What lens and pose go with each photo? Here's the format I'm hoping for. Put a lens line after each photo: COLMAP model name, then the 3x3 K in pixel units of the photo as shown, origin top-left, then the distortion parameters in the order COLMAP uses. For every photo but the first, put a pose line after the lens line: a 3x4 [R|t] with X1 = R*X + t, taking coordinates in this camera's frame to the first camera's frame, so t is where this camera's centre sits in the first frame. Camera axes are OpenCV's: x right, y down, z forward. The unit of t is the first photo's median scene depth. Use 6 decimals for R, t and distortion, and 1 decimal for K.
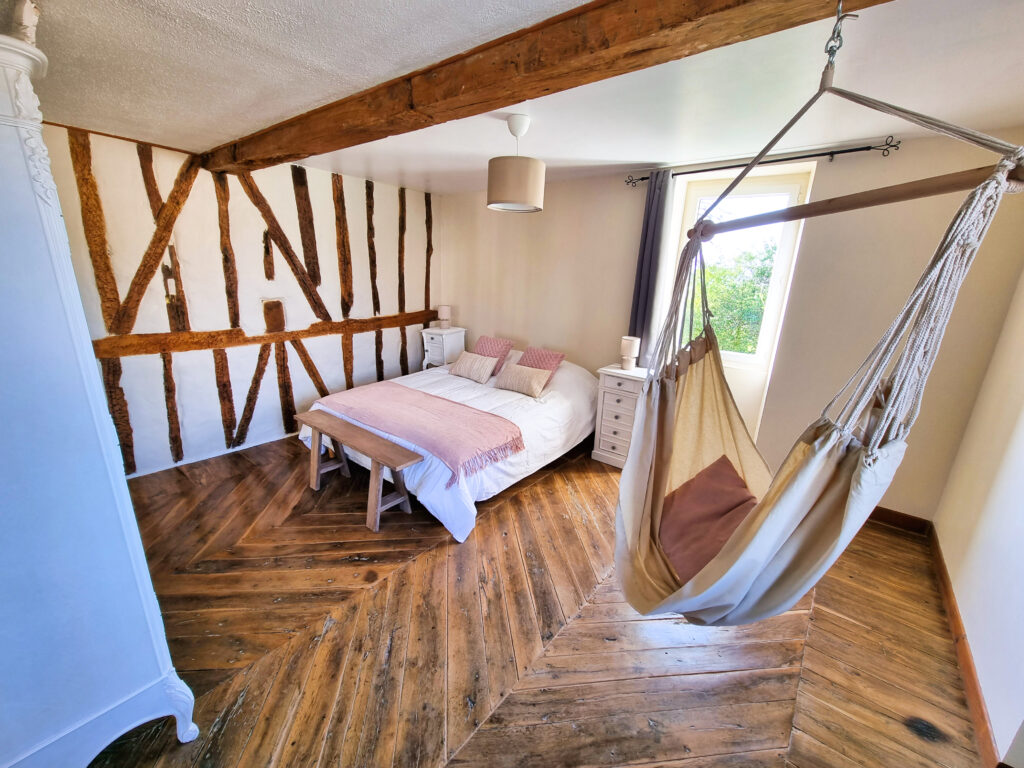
lens RADIAL K [[421.6, 0, 512.0], [0, 421.6, 384.0], [0, 0, 1]] dist [-0.010120, 0.000609]
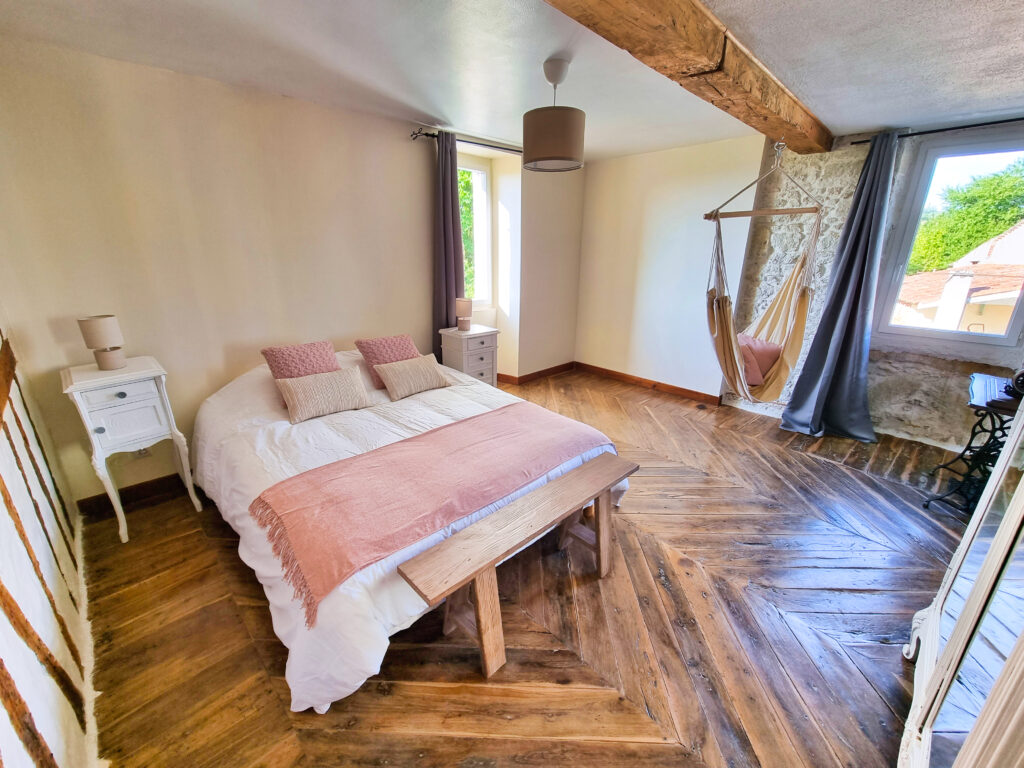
lens RADIAL K [[421.6, 0, 512.0], [0, 421.6, 384.0], [0, 0, 1]] dist [-0.010120, 0.000609]
pose [[0.122183, -0.343704, 0.931096, -0.885652], [0.251899, 0.918146, 0.305868, -0.245332], [-0.960010, 0.197170, 0.198761, 0.860584]]
